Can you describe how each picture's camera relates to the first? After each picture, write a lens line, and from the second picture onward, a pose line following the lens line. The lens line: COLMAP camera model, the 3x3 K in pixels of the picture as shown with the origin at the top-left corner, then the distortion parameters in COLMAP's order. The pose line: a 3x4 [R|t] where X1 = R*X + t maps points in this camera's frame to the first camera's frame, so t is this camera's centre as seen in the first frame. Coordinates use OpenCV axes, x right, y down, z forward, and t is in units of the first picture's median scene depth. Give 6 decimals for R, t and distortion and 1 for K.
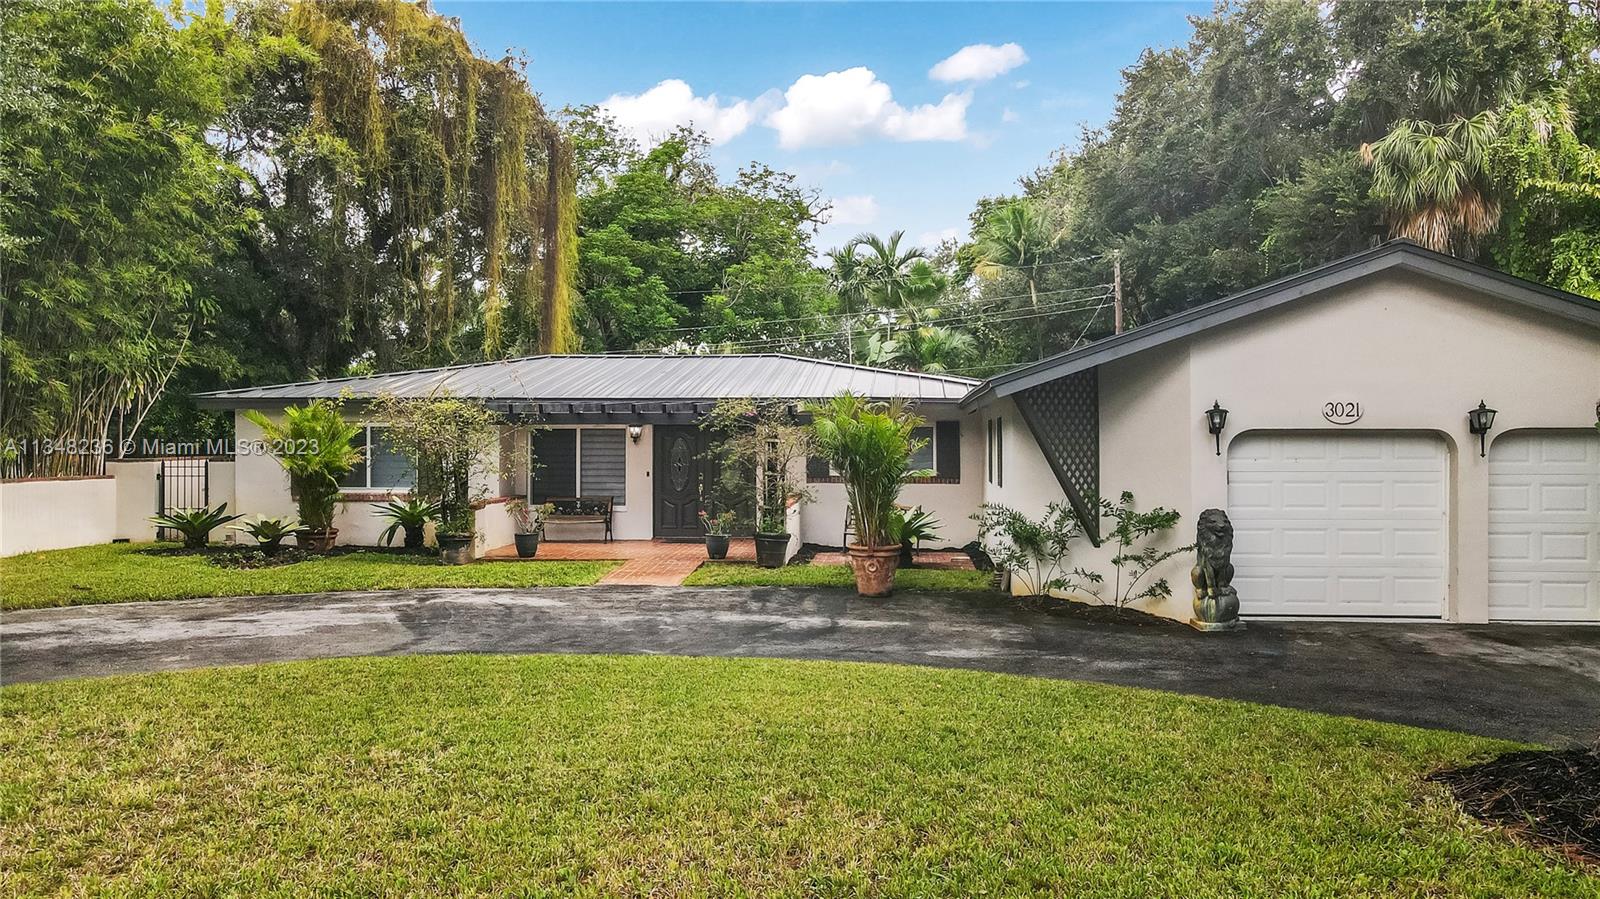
lens RADIAL K [[1169.9, 0, 800.0], [0, 1169.9, 449.5], [0, 0, 1]] dist [0.003162, 0.005425]
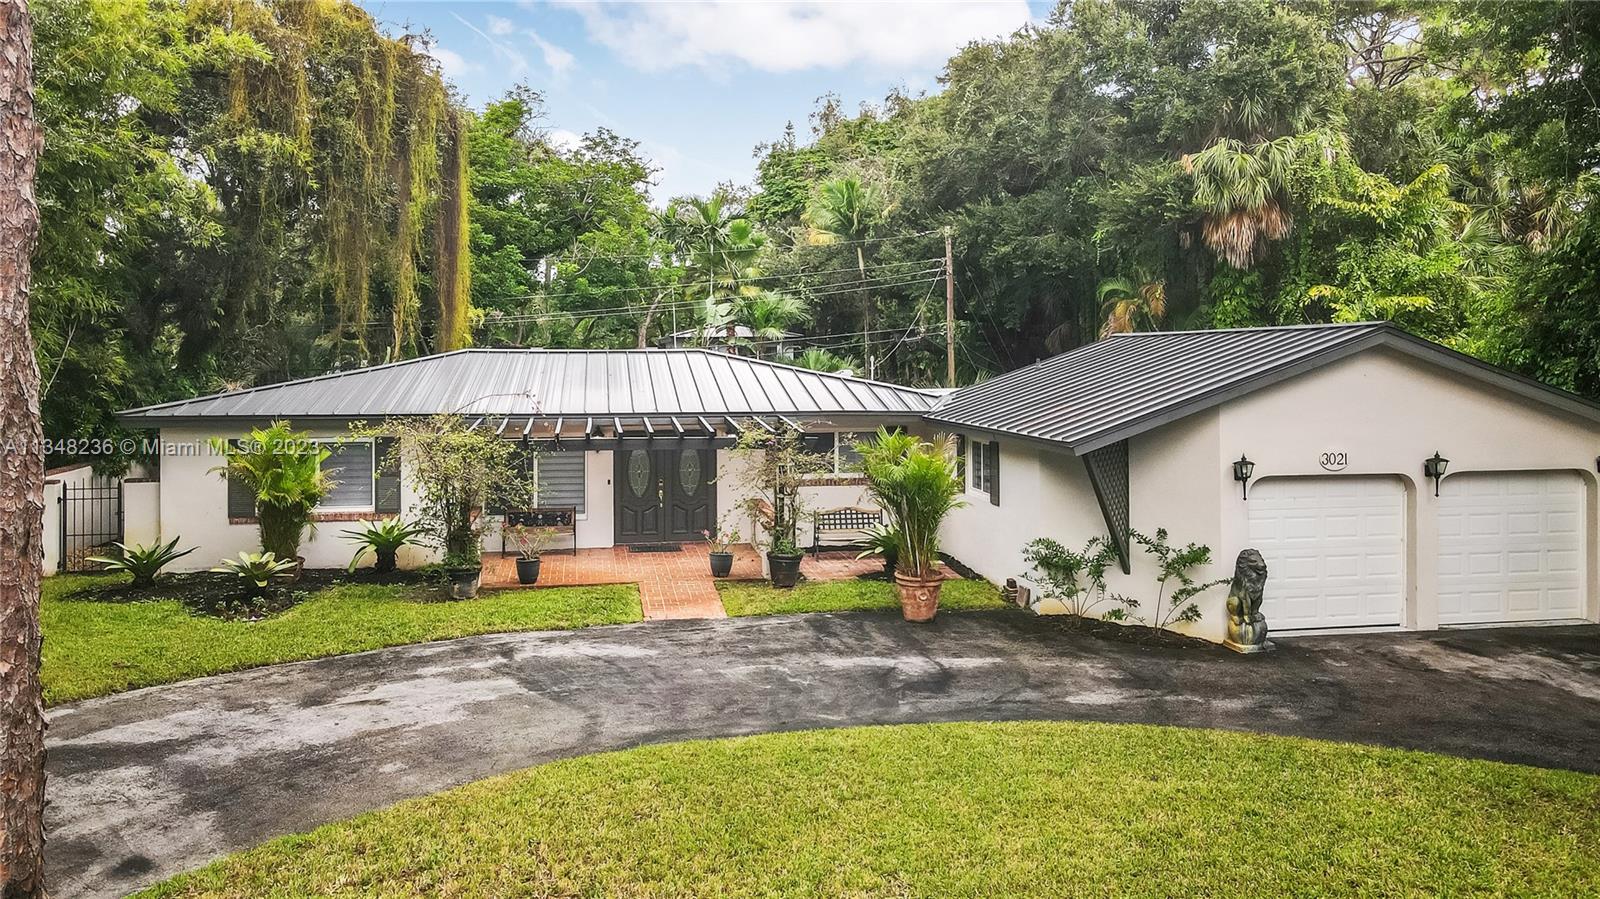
lens RADIAL K [[1182.3, 0, 806.1], [0, 1182.3, 358.7], [0, 0, 1]] dist [-0.000930, 0.003349]
pose [[0.968008, -0.002662, 0.250905, -0.182184], [0.003703, 0.999986, -0.003675, -0.066476], [-0.250891, 0.004486, 0.968005, -0.021305]]
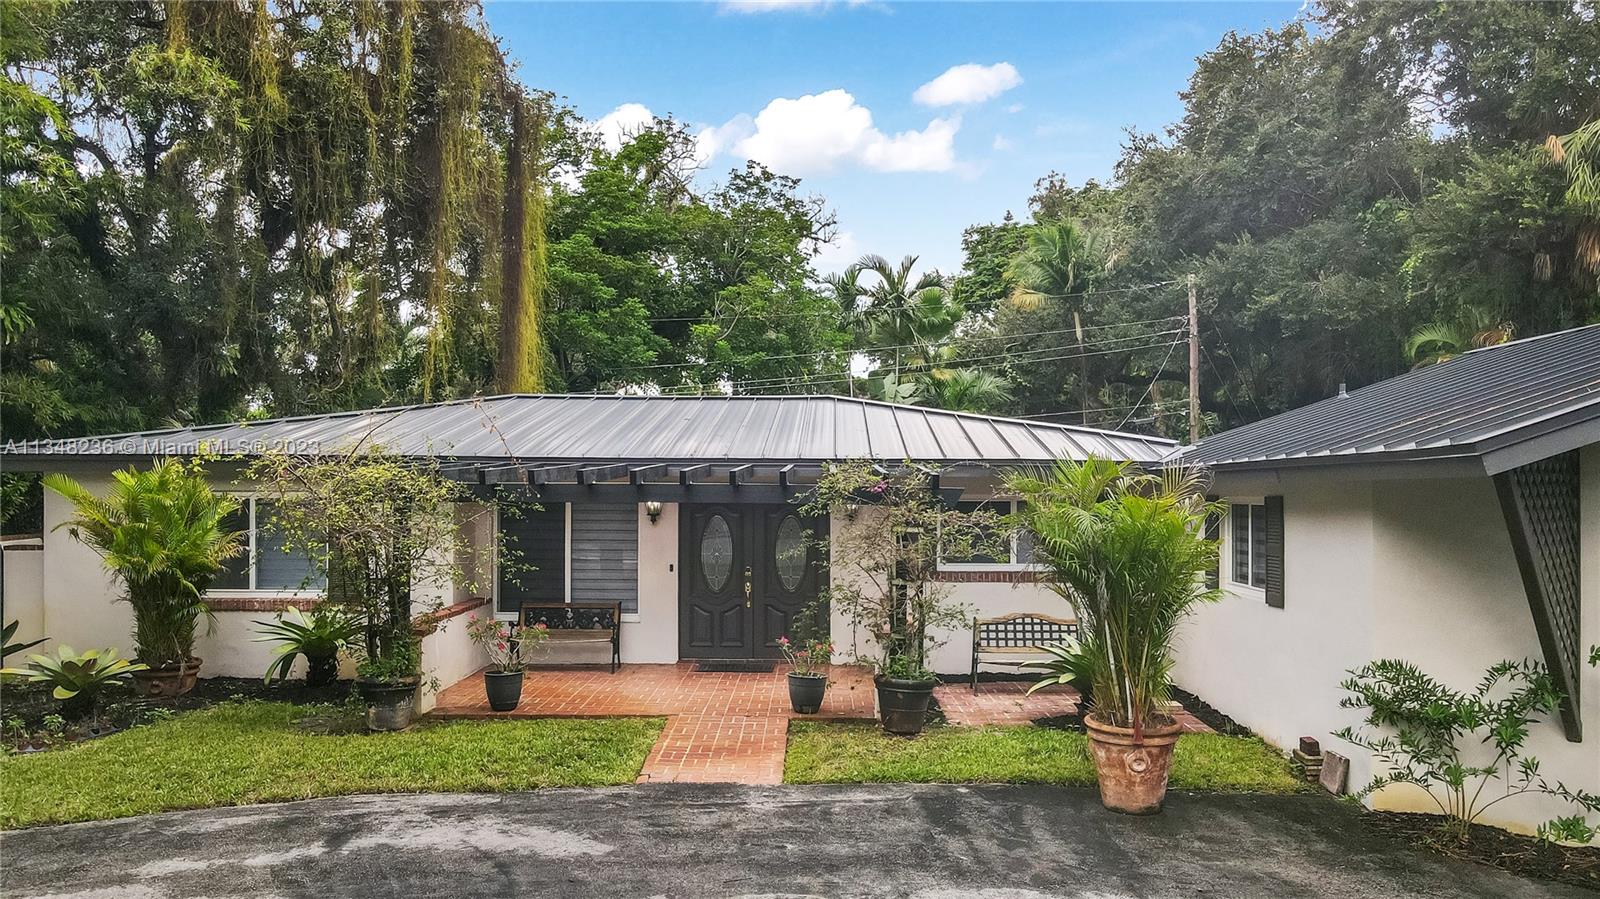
lens RADIAL K [[1197.1, 0, 803.5], [0, 1197.1, 503.4], [0, 0, 1]] dist [0.006978, 0.009986]
pose [[0.998152, 0.002858, 0.060697, -0.078835], [-0.003117, 0.999986, 0.004184, -0.016465], [-0.060684, -0.004365, 0.998147, 0.243106]]
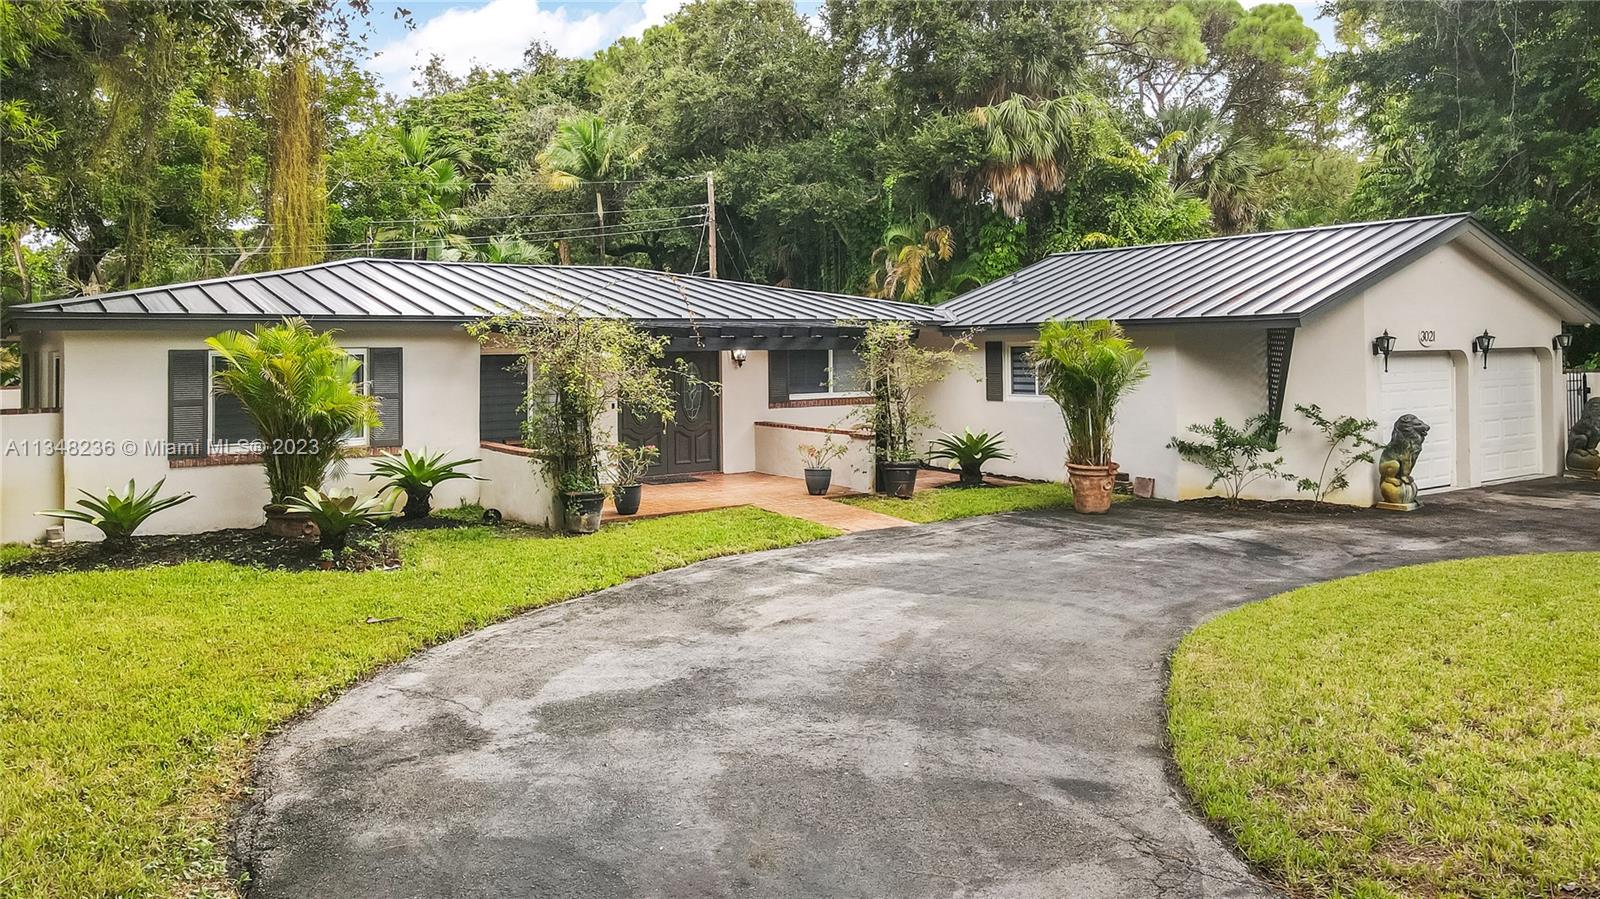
lens RADIAL K [[1181.6, 0, 805.5], [0, 1181.6, 325.8], [0, 0, 1]] dist [-0.000075, 0.001650]
pose [[0.775104, 0.001418, 0.631832, -0.469033], [0.016250, 0.999622, -0.022178, -0.013474], [-0.631624, 0.027457, 0.774788, 0.196821]]
